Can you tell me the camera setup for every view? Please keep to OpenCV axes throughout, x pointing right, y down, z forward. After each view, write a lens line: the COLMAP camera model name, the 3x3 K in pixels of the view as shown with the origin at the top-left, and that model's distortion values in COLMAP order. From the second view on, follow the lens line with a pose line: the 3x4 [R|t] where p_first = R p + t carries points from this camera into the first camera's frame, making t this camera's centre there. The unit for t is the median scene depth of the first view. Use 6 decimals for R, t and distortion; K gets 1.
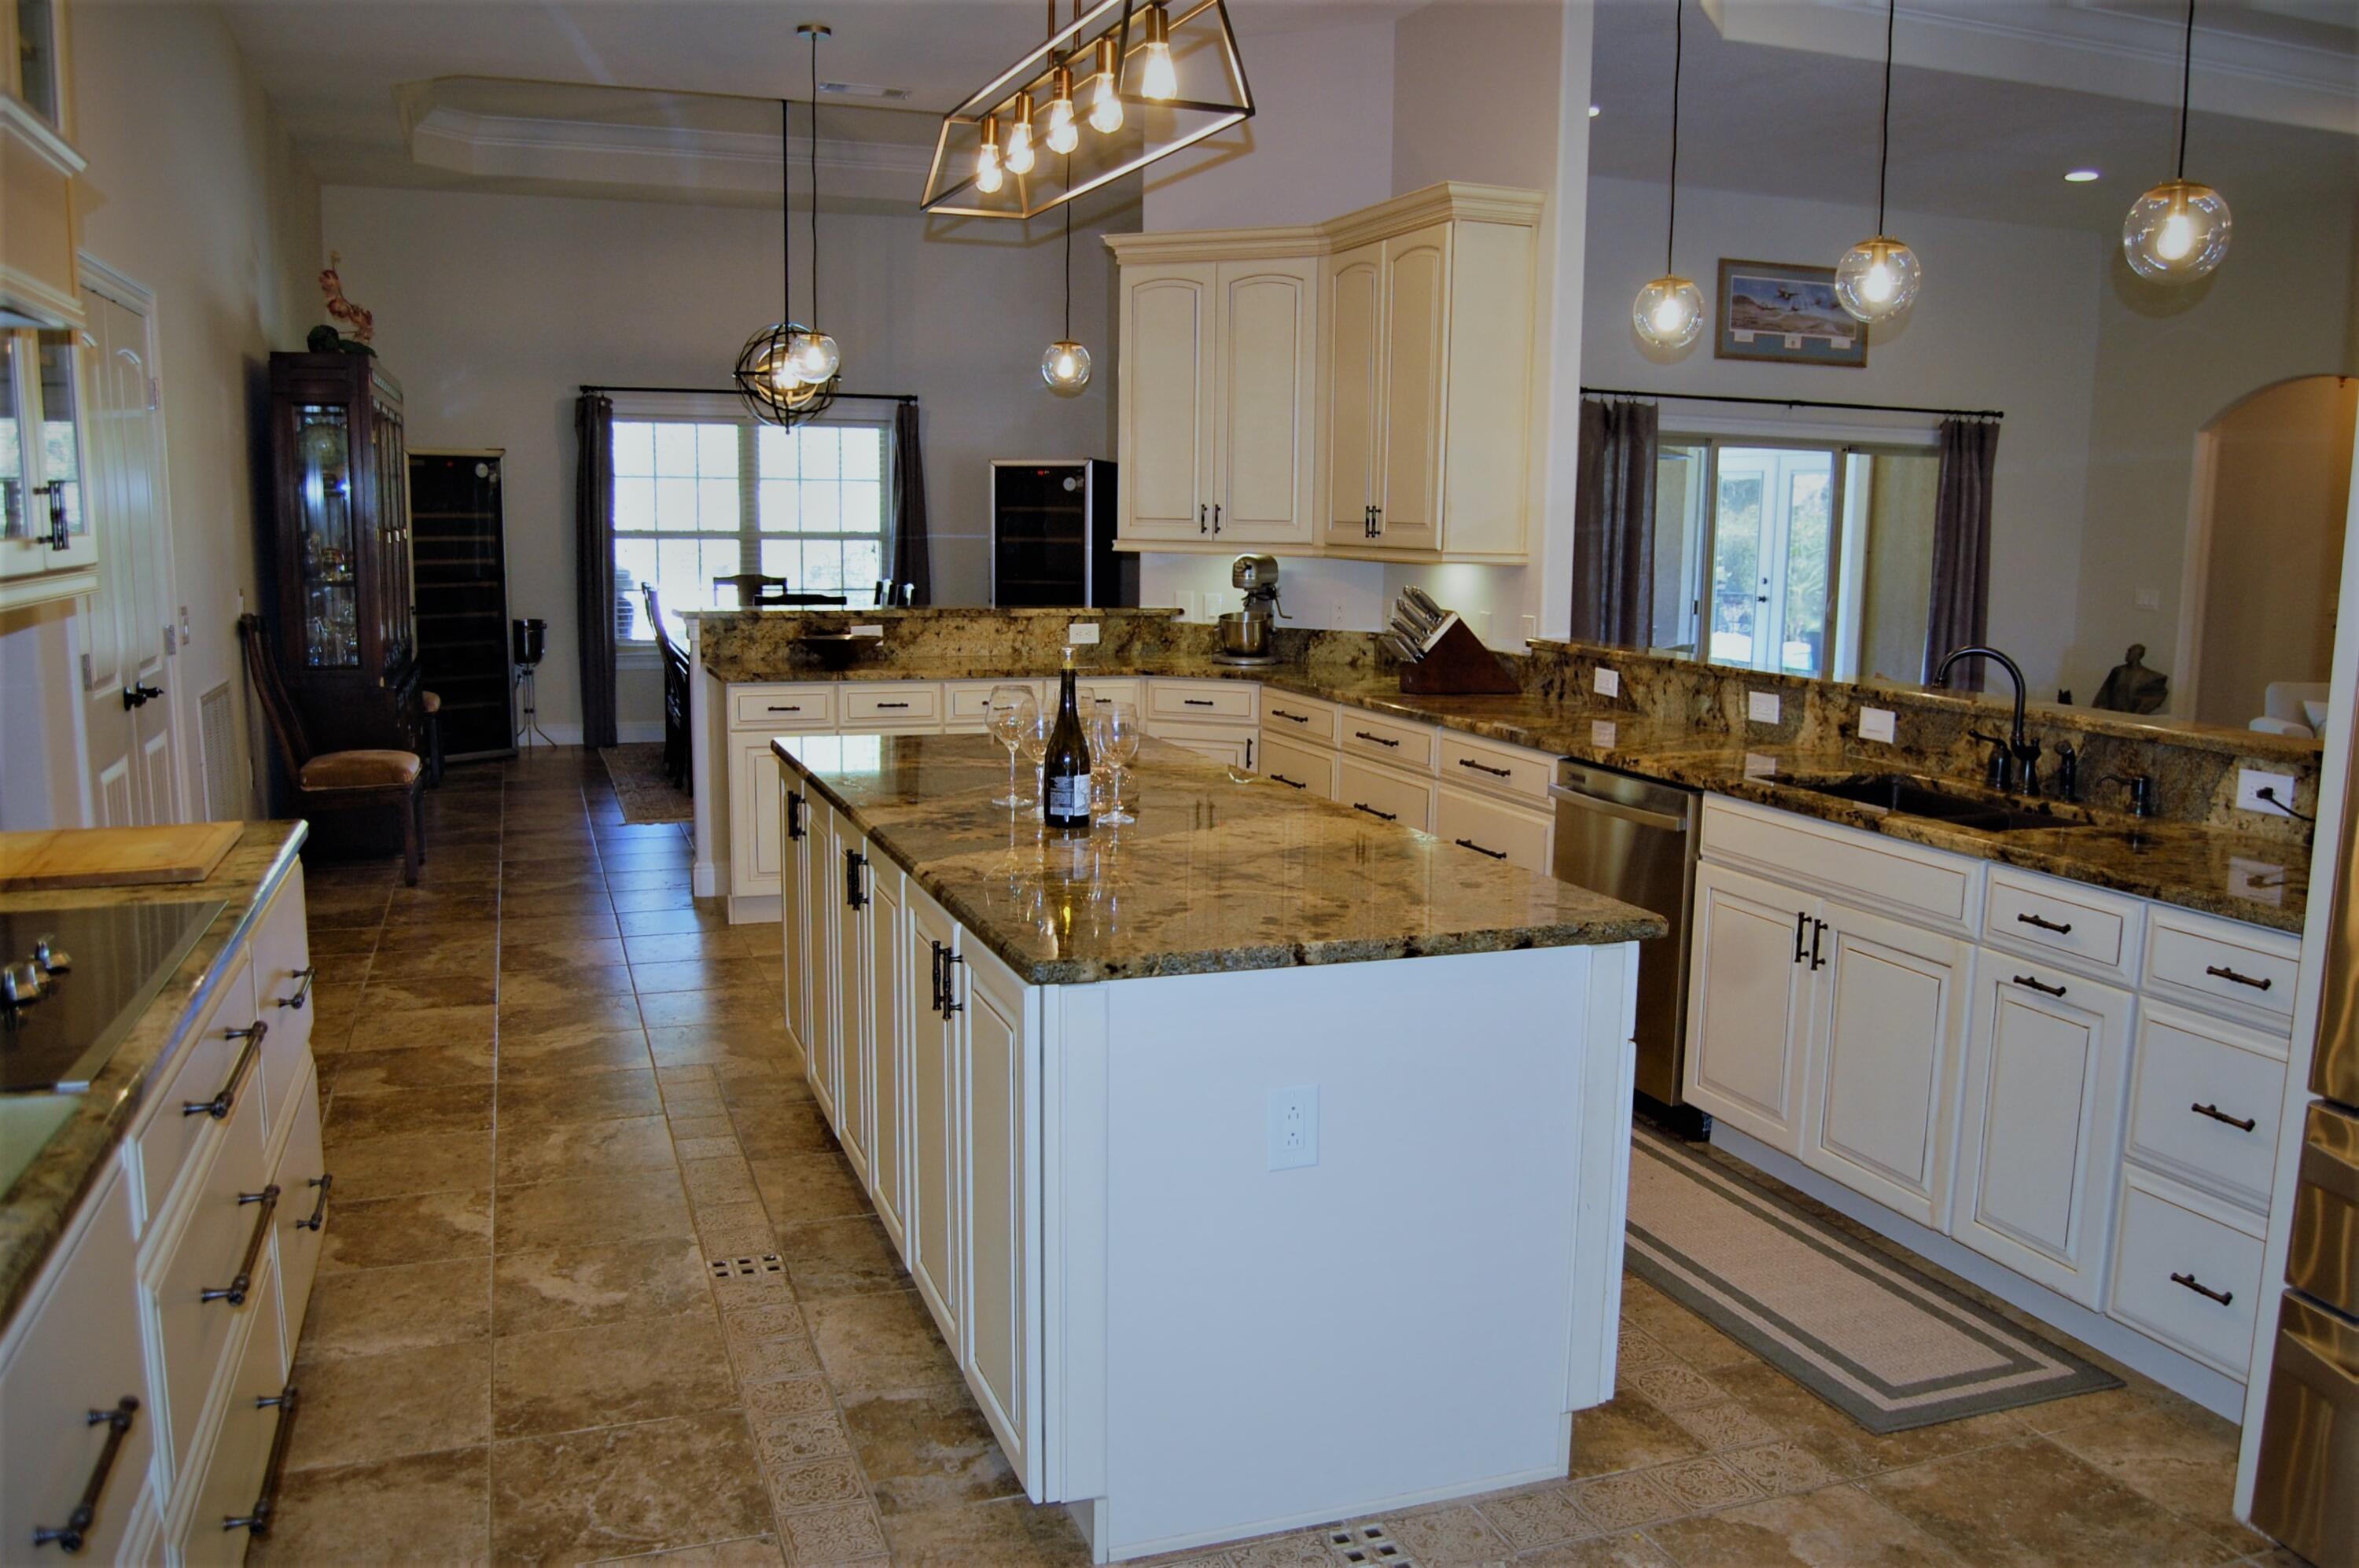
lens RADIAL K [[1829.7, 0, 1179.5], [0, 1829.7, 784.0], [0, 0, 1]] dist [-0.100650, 0.045539]
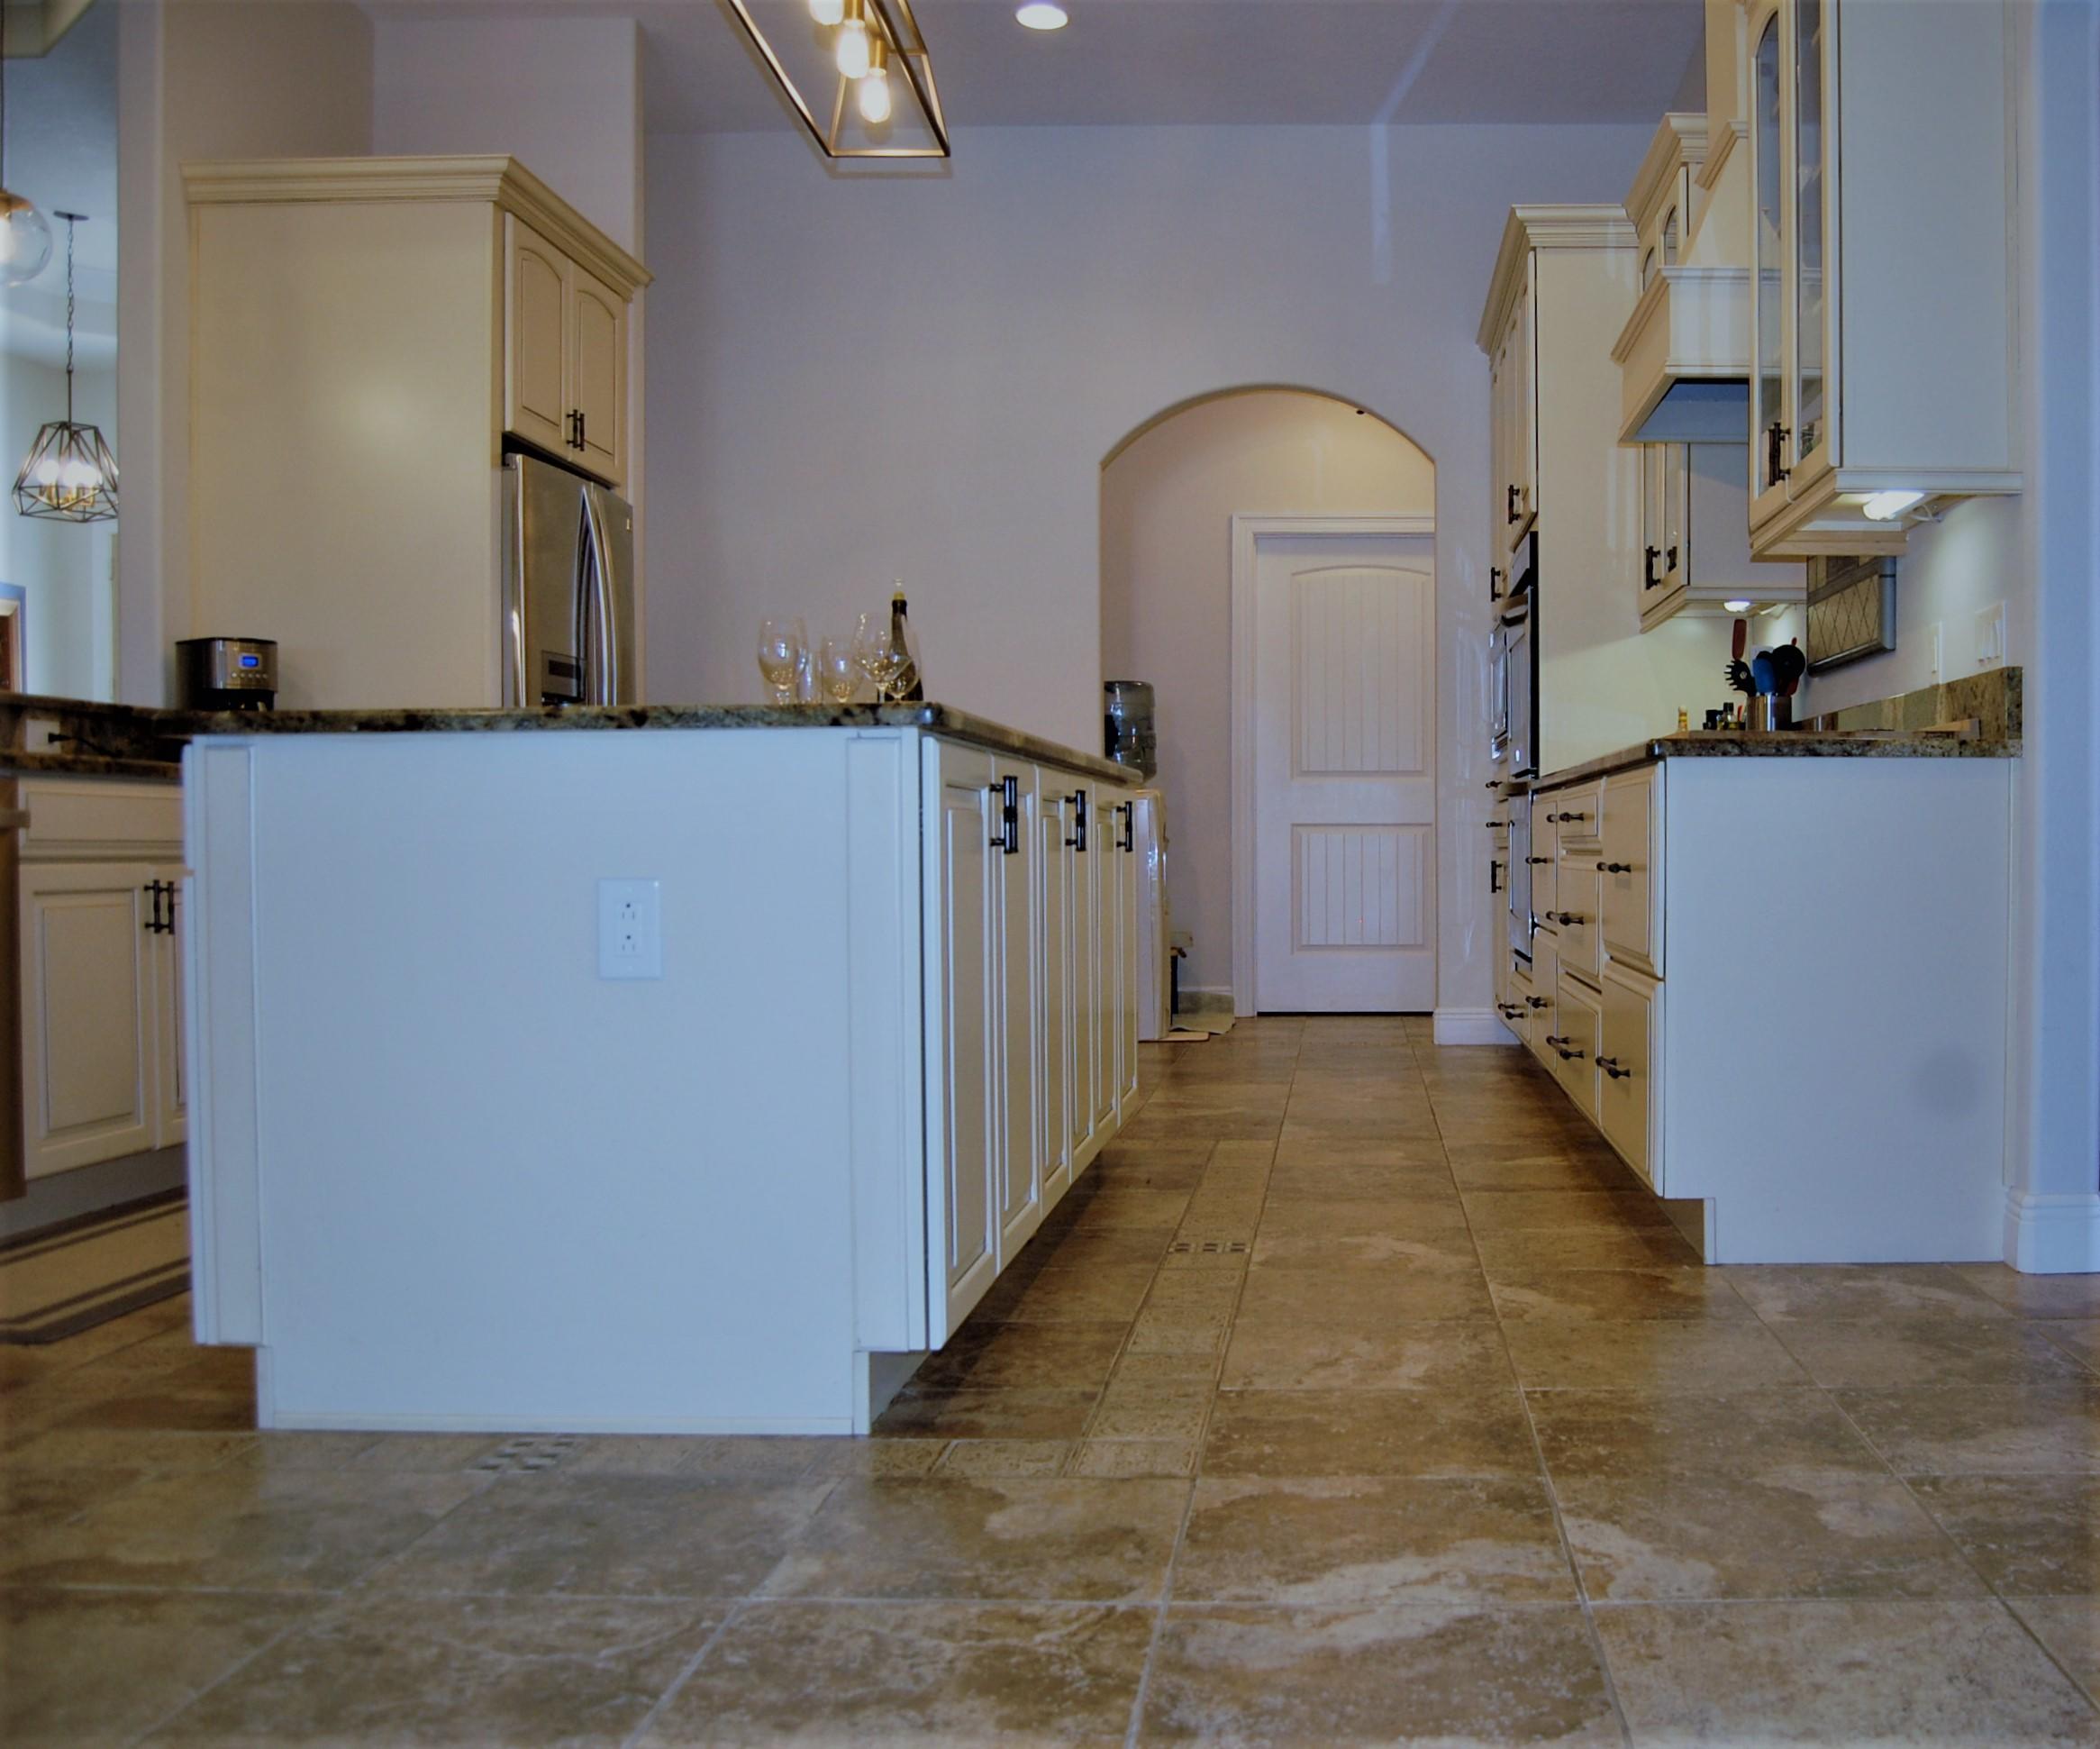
lens RADIAL K [[2115.1, 0, 1298.3], [0, 2115.1, 899.3], [0, 0, 1]] dist [-0.087581, 0.031807]
pose [[-0.930704, -0.021437, 0.365144, -0.551669], [0.041621, 0.985591, 0.163947, -0.065824], [-0.363397, 0.167783, -0.916401, 1.597820]]
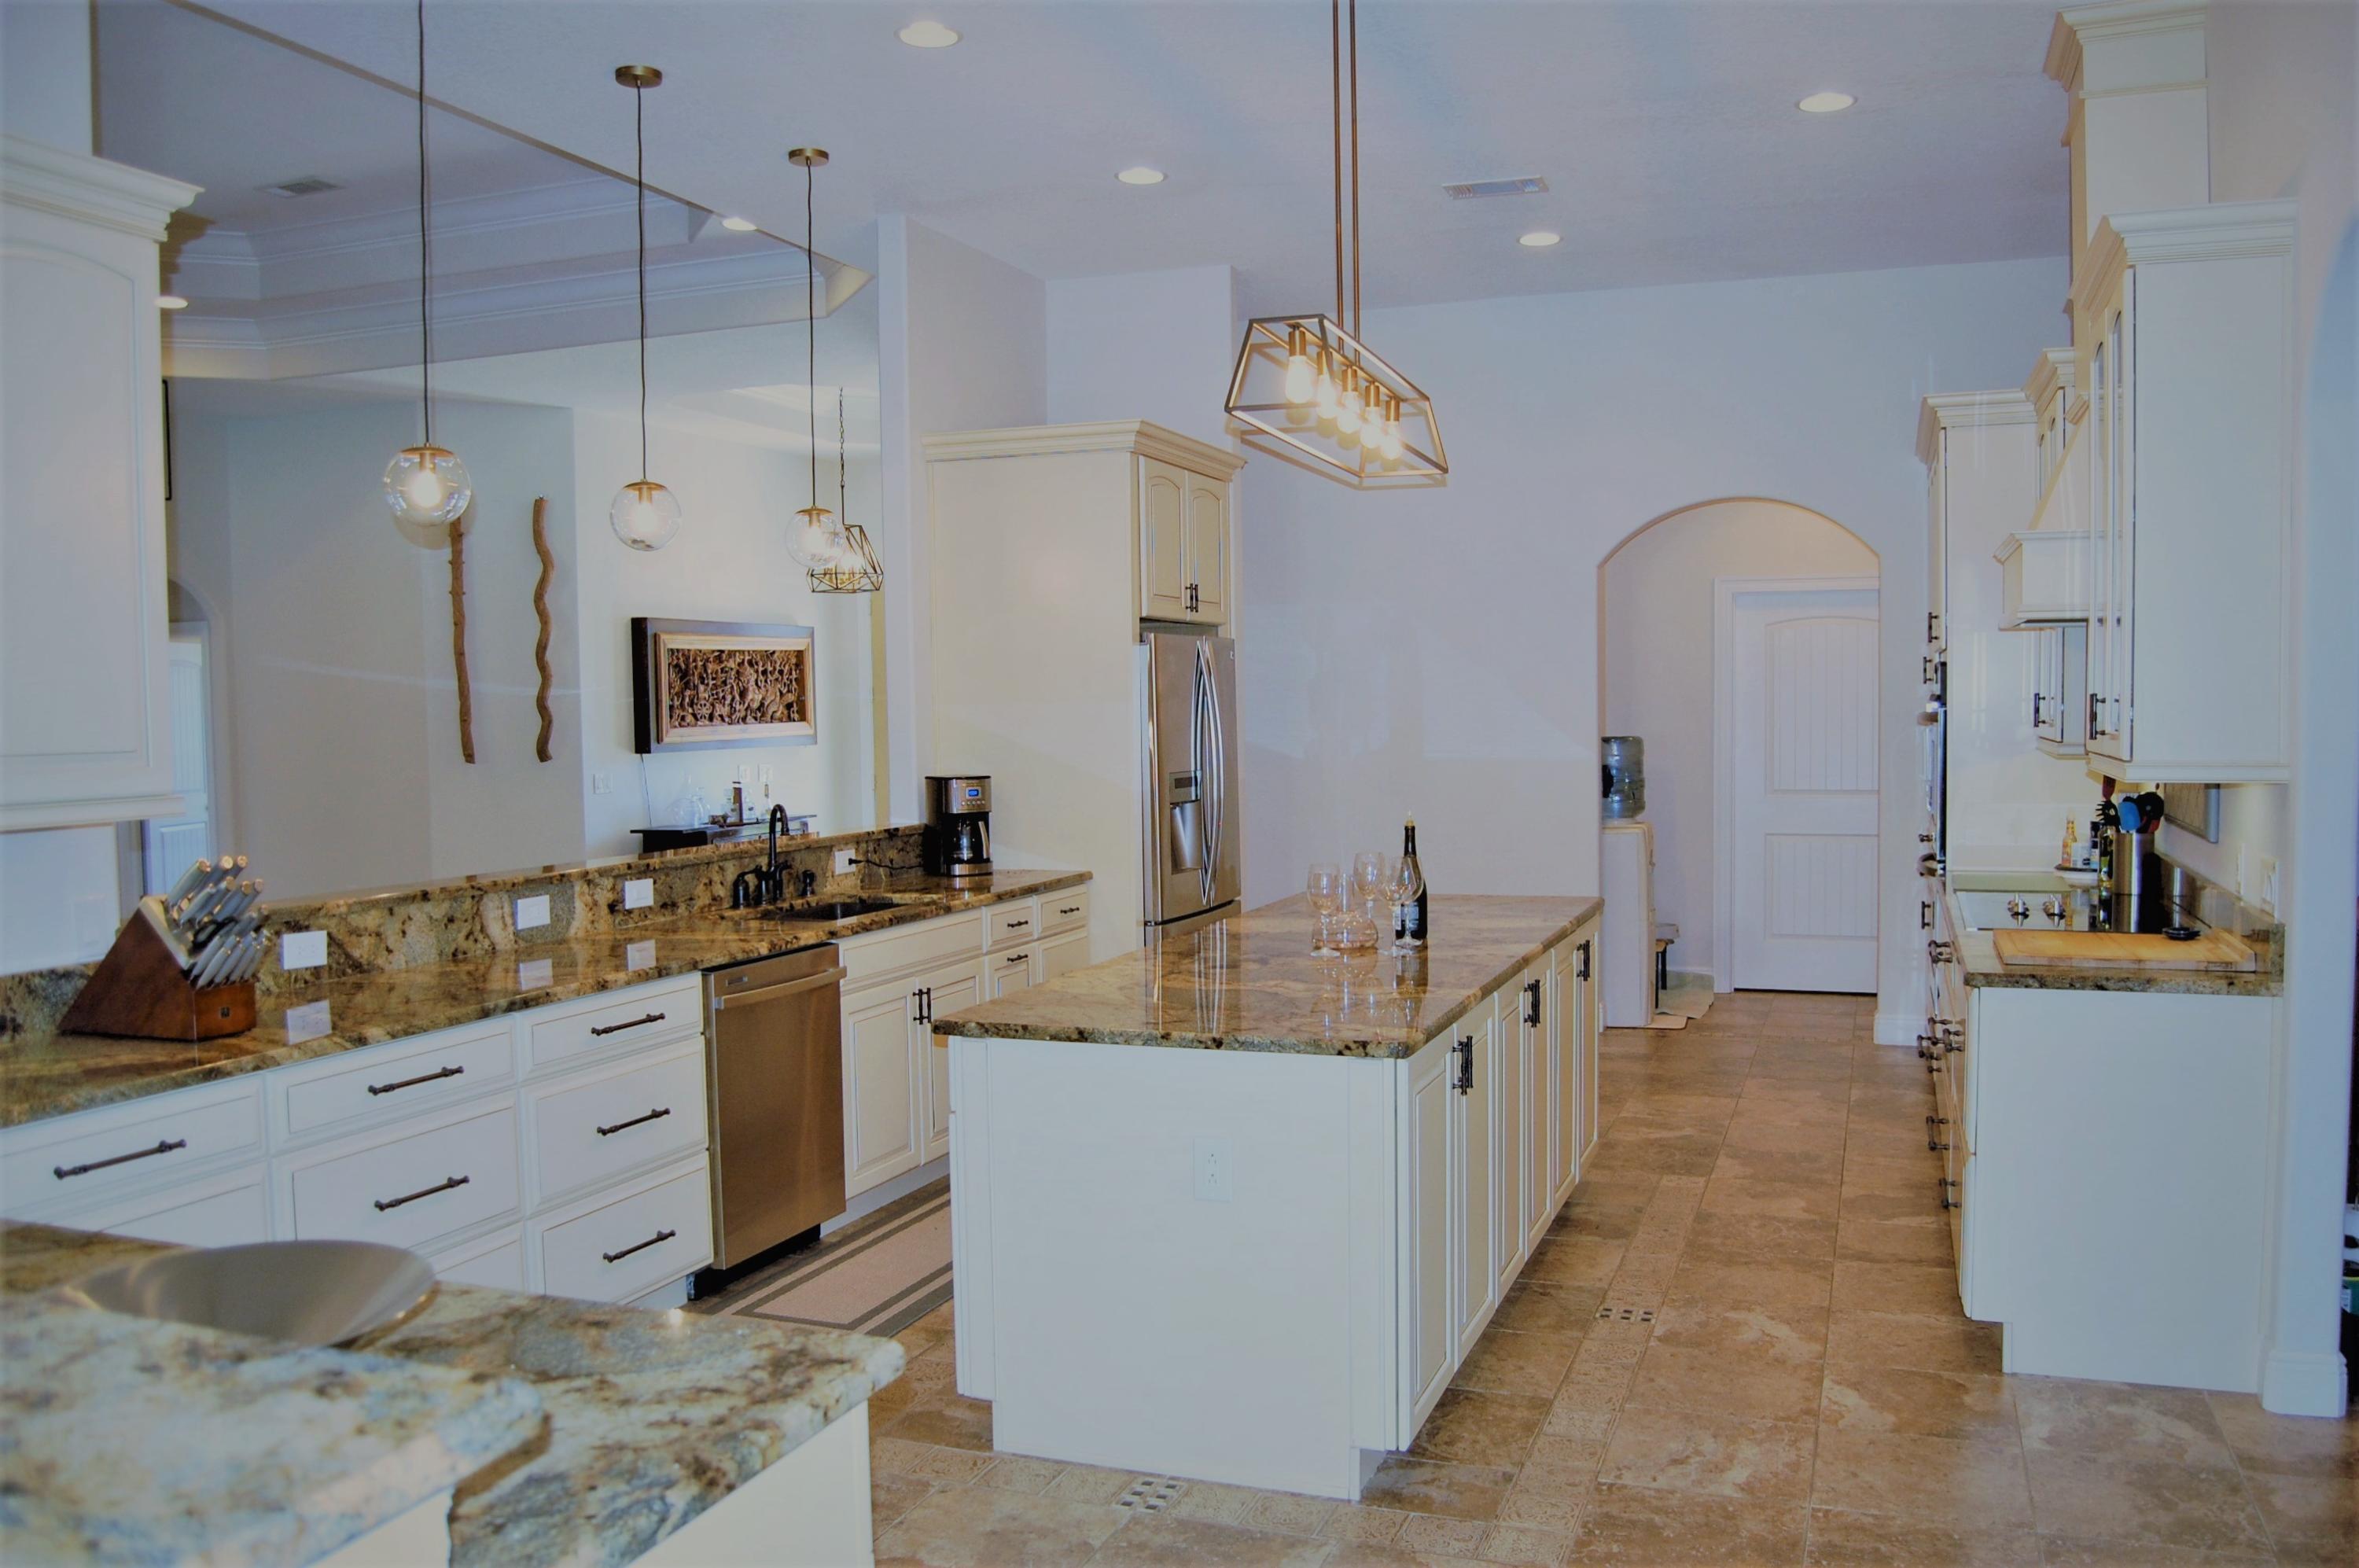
lens RADIAL K [[1829.7, 0, 1179.5], [0, 1829.7, 784.0], [0, 0, 1]] dist [-0.100650, 0.045539]
pose [[-0.750016, -0.036292, 0.660423, -0.679558], [0.097201, 0.981605, 0.164330, -0.274155], [-0.654238, 0.187444, -0.732691, 1.698365]]
